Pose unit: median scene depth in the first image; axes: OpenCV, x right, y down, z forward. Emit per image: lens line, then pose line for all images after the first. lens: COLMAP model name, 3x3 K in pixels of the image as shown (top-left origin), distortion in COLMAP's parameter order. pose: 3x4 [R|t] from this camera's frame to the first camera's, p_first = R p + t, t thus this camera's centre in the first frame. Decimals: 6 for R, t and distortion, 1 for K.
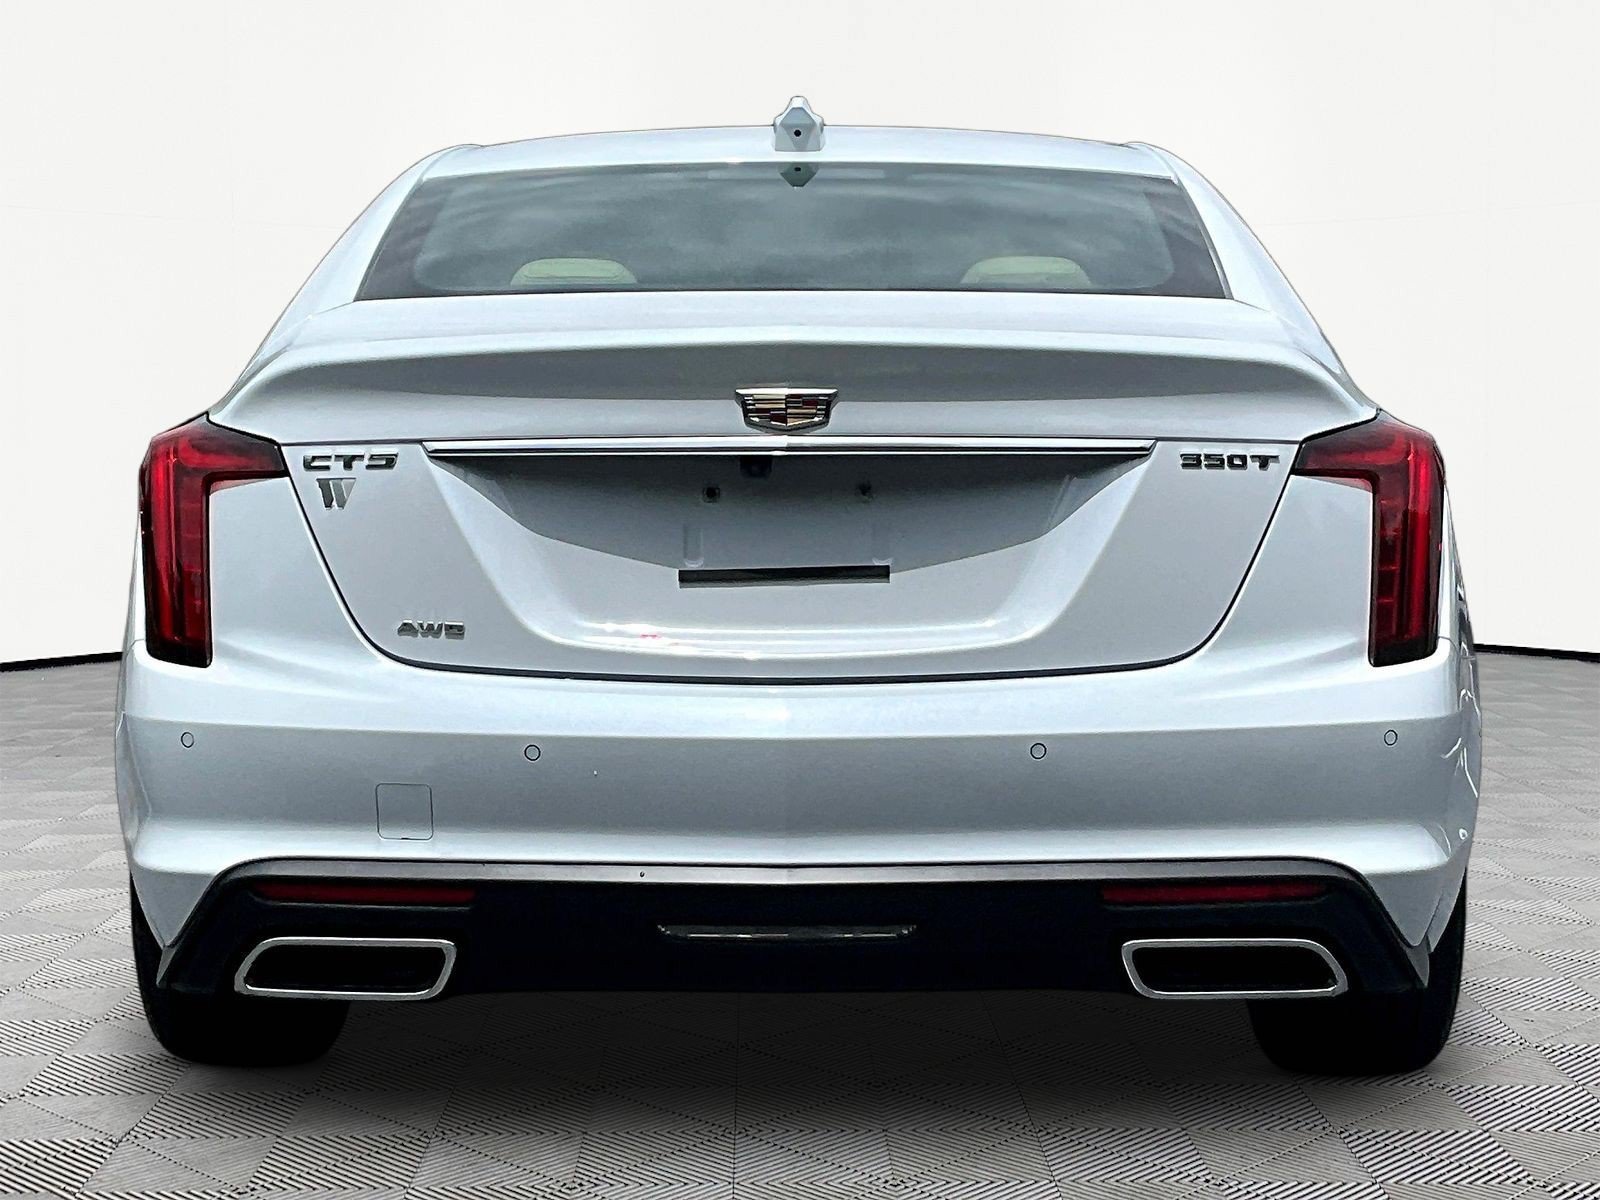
lens RADIAL K [[2496.5, 0, 800.0], [0, 2496.5, 600.0], [0, 0, 1]] dist [0.126420, 0.000518]
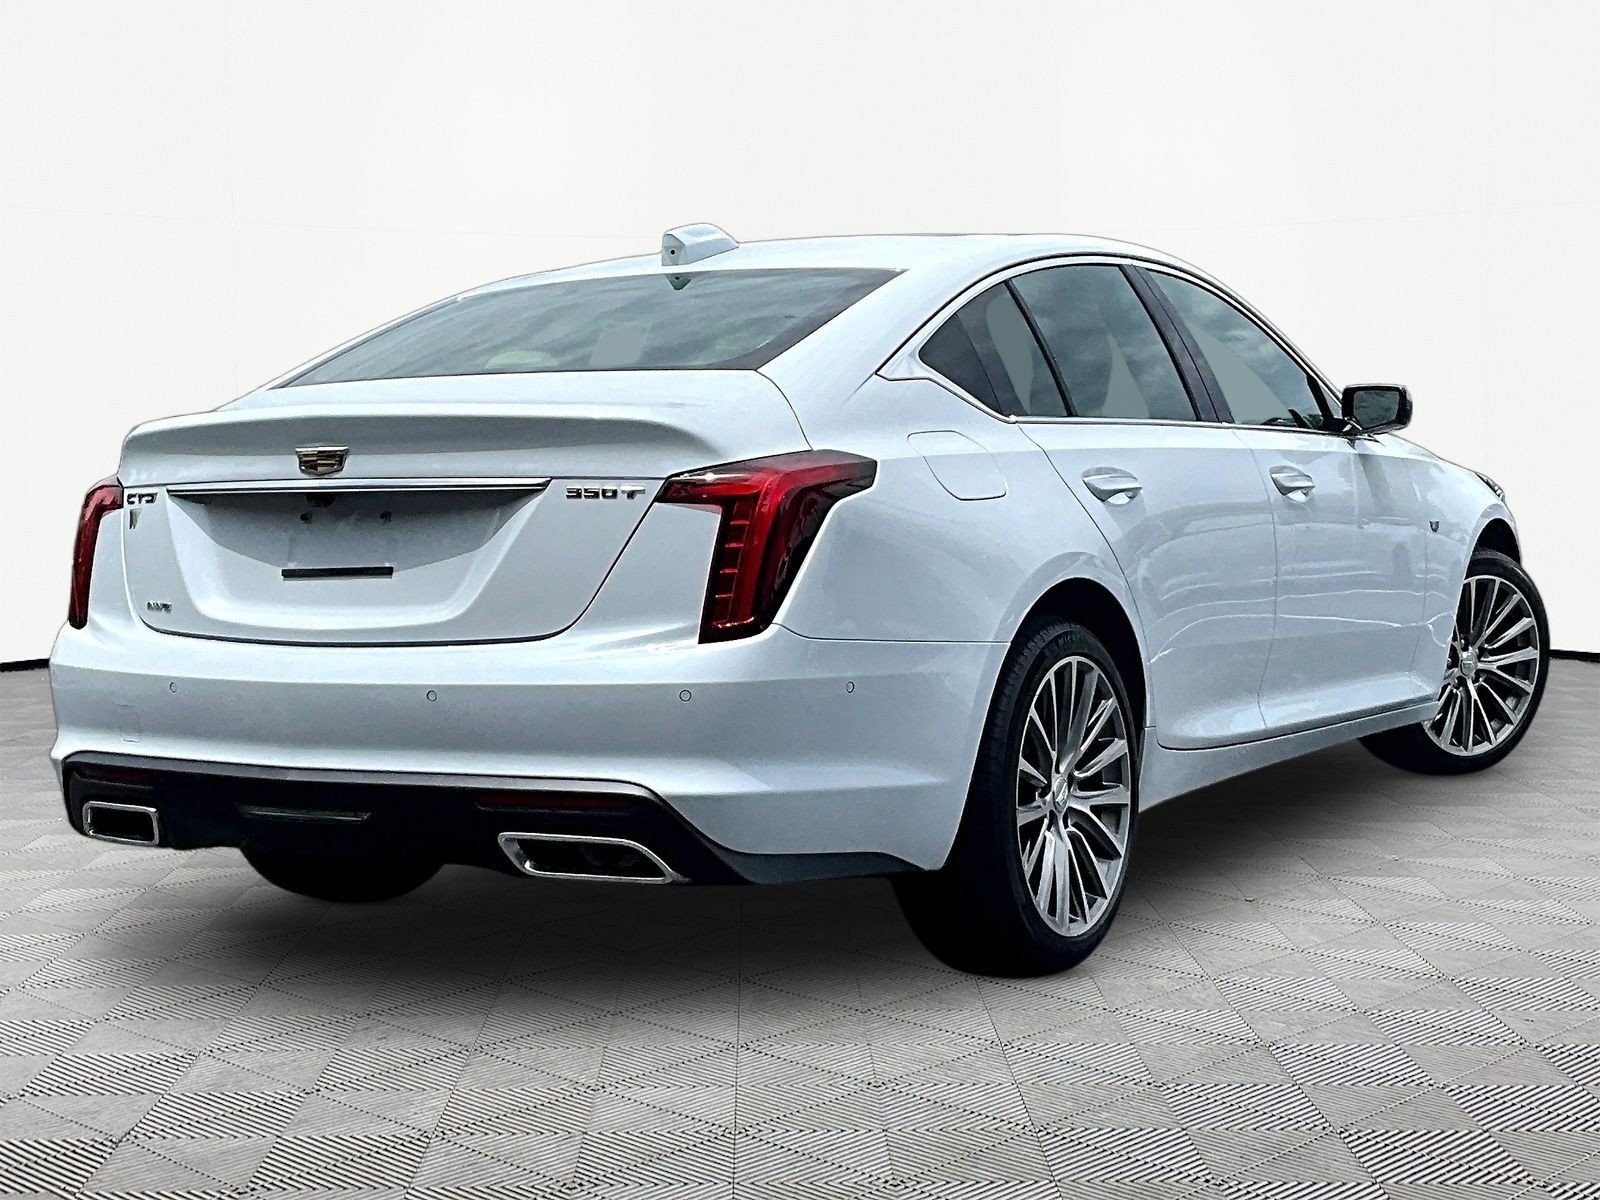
lens RADIAL K [[2059.4, 0, 800.0], [0, 2059.4, 600.0], [0, 0, 1]] dist [0.003791, 0.004929]
pose [[0.907604, 0.012891, -0.419629, 0.748864], [-0.012365, 0.999916, 0.003973, -0.002259], [0.419645, 0.001583, 0.907687, 0.012382]]
